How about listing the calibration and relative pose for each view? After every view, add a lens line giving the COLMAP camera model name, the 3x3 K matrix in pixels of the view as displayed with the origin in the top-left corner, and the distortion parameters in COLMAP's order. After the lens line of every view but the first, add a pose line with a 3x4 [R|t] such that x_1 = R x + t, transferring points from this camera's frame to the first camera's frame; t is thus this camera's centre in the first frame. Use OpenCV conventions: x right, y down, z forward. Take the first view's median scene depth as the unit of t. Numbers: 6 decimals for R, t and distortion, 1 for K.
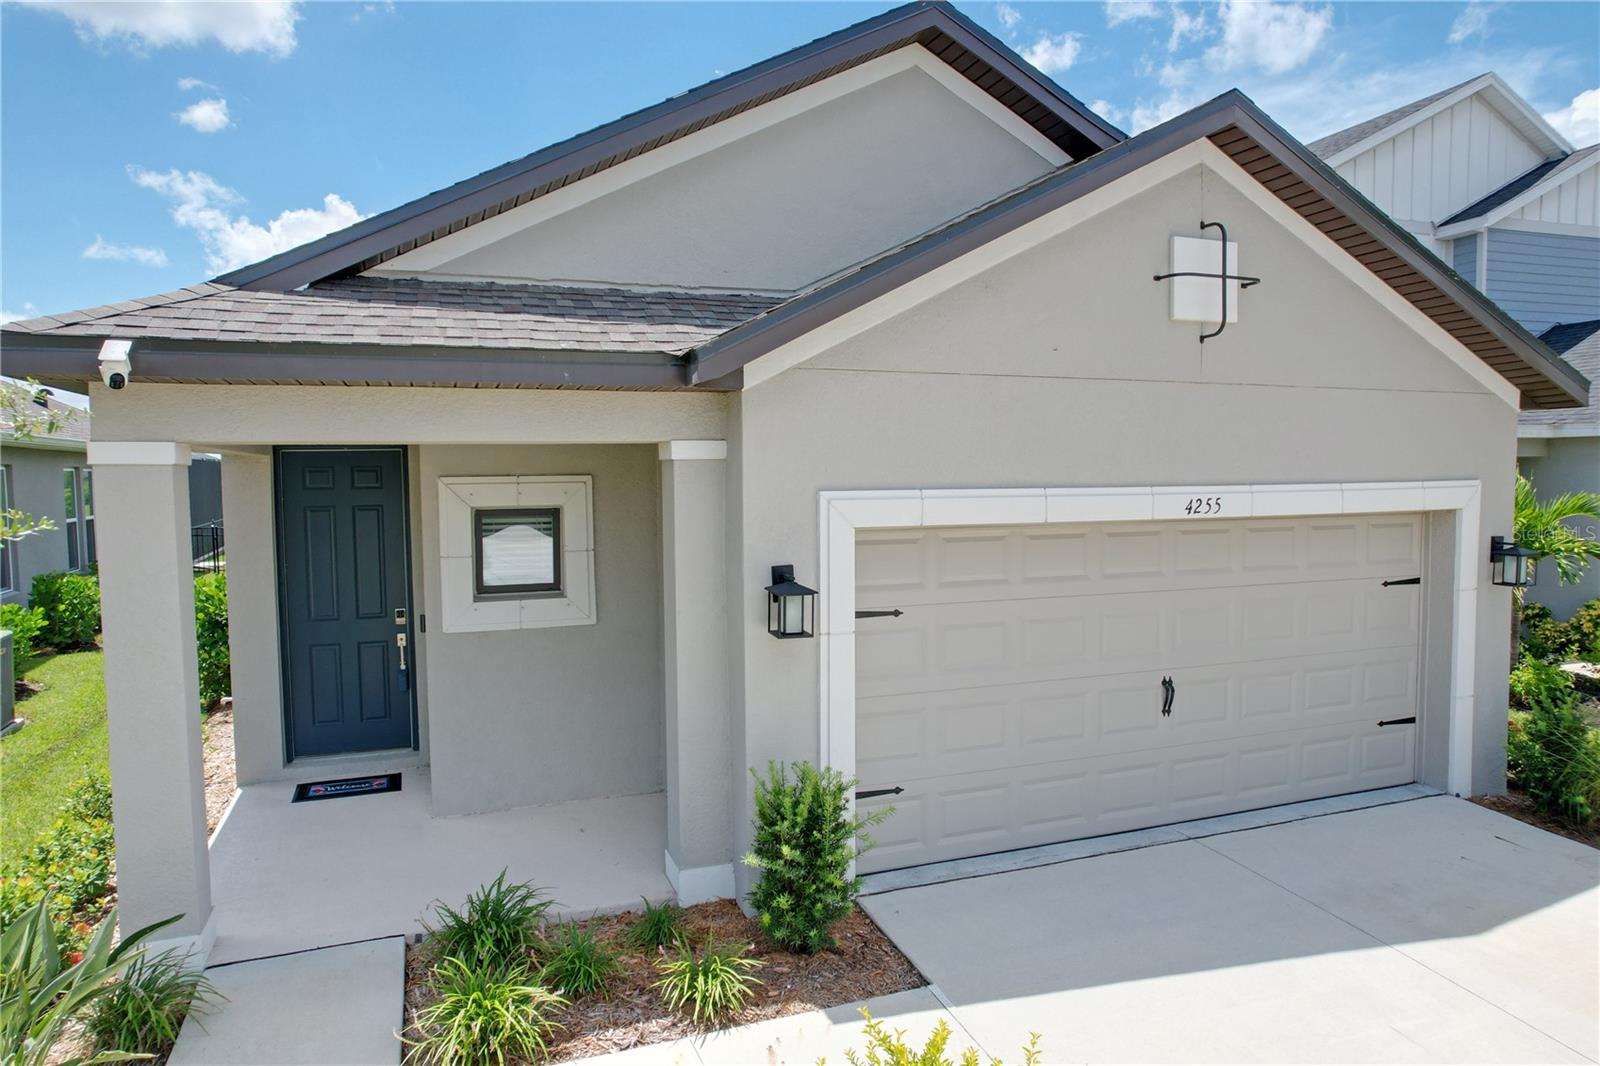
lens RADIAL K [[1022.9, 0, 803.6], [0, 1022.9, 538.1], [0, 0, 1]] dist [-0.070264, 0.061121]
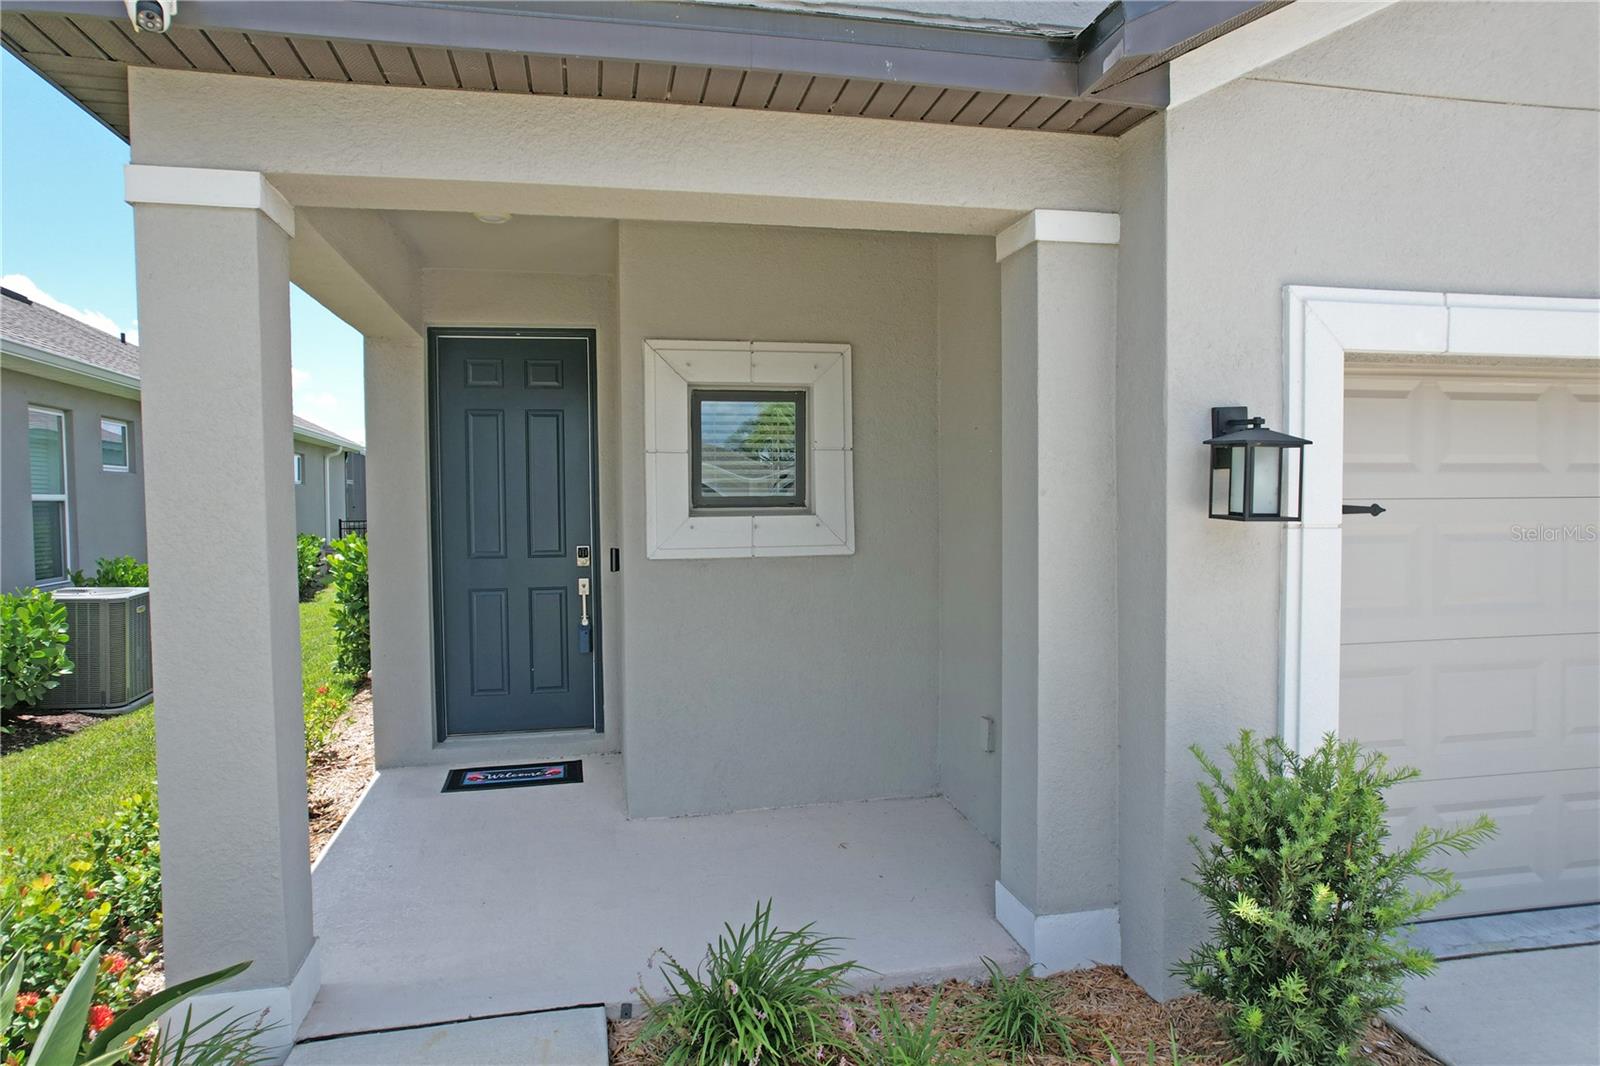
lens RADIAL K [[1022.9, 0, 802.2], [0, 1022.9, 542.5], [0, 0, 1]] dist [-0.070264, 0.061121]
pose [[0.989705, 0.005295, -0.143027, -0.161869], [-0.008401, 0.999742, -0.021121, 0.106990], [0.142878, 0.022105, 0.989493, 0.342059]]
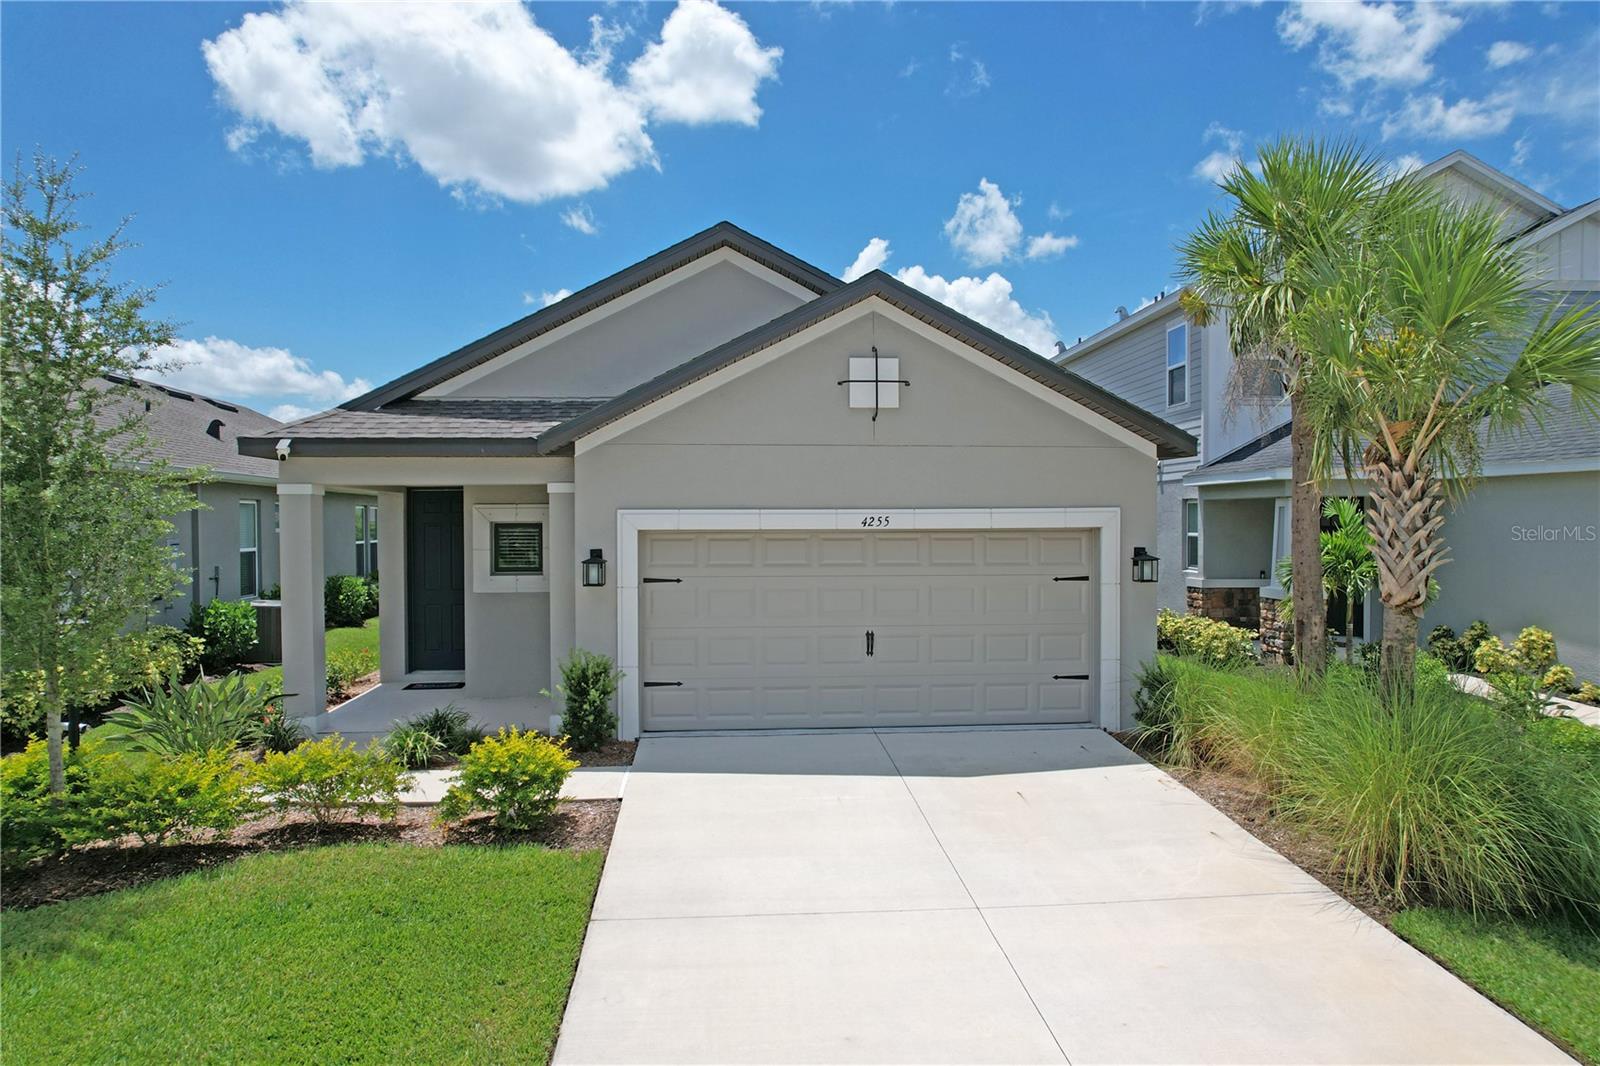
lens RADIAL K [[1022.9, 0, 804.3], [0, 1022.9, 541.0], [0, 0, 1]] dist [-0.070264, 0.061121]
pose [[0.962219, 0.009954, -0.272094, 0.759391], [-0.022356, 0.998845, -0.042520, 0.073714], [0.271357, 0.046997, 0.961331, -0.614504]]
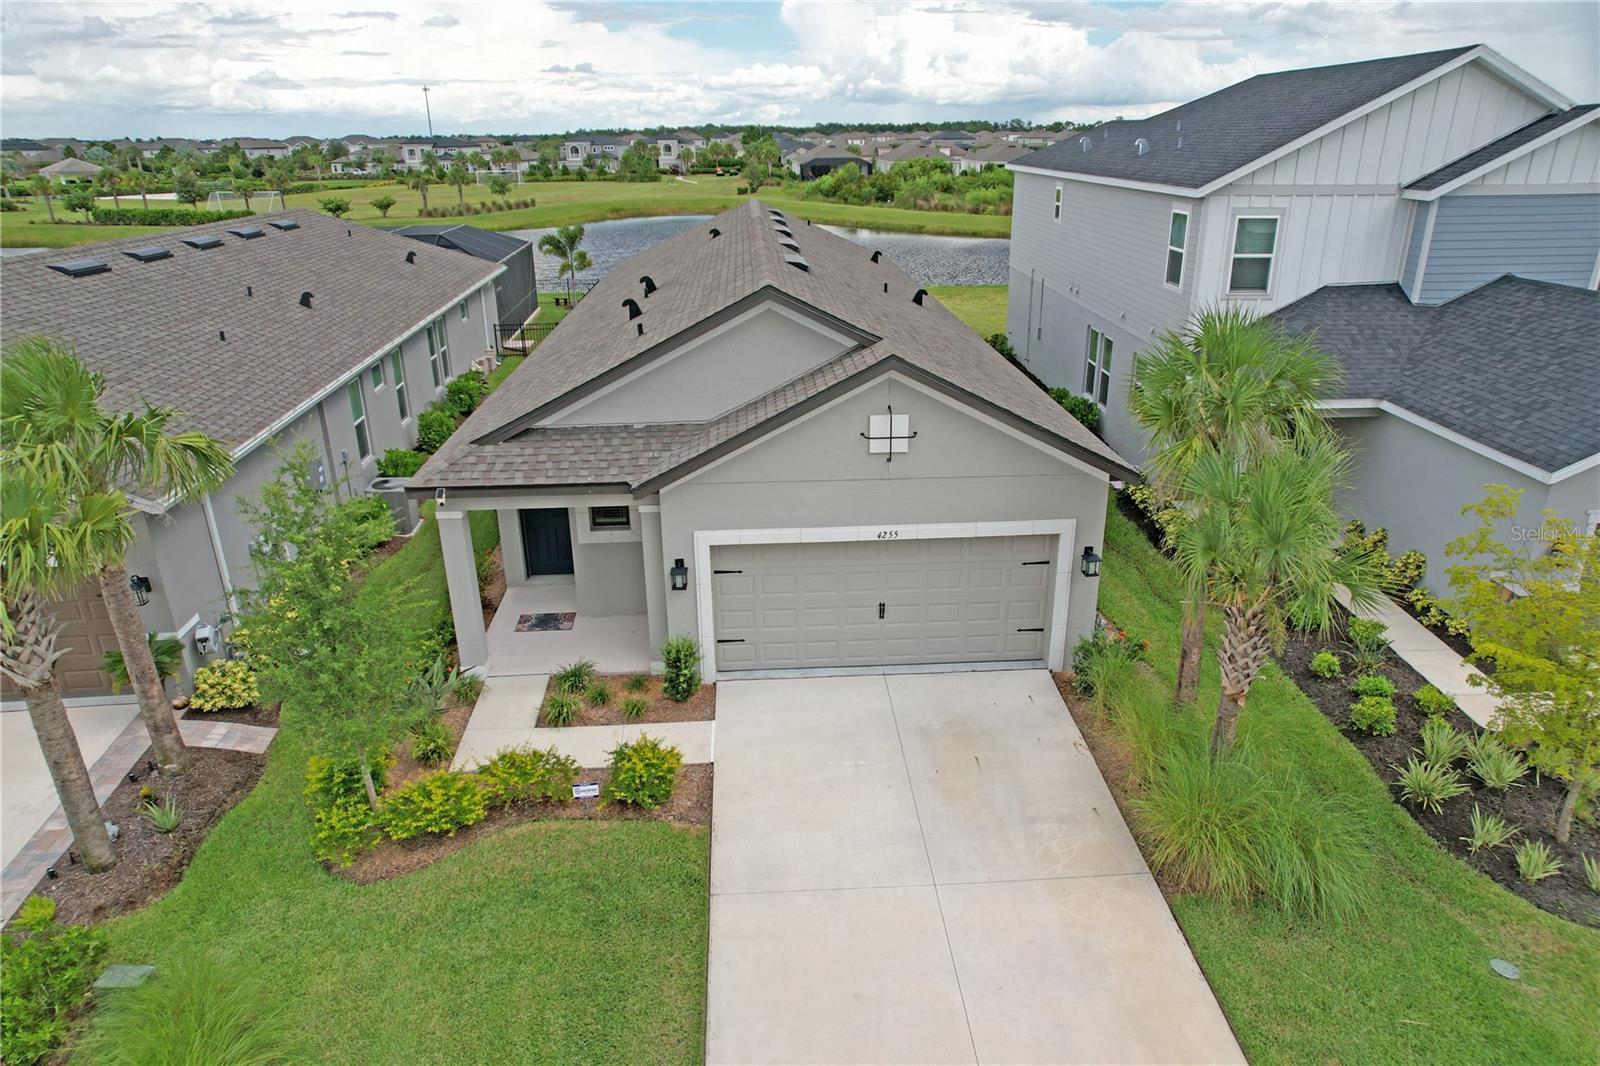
lens RADIAL K [[1022.9, 0, 798.0], [0, 1022.9, 536.4], [0, 0, 1]] dist [-0.070264, 0.061121]
pose [[0.953510, 0.110057, -0.280546, 0.854273], [-0.016486, 0.948584, 0.316096, -0.734838], [0.300910, -0.296776, 0.906299, -1.049249]]
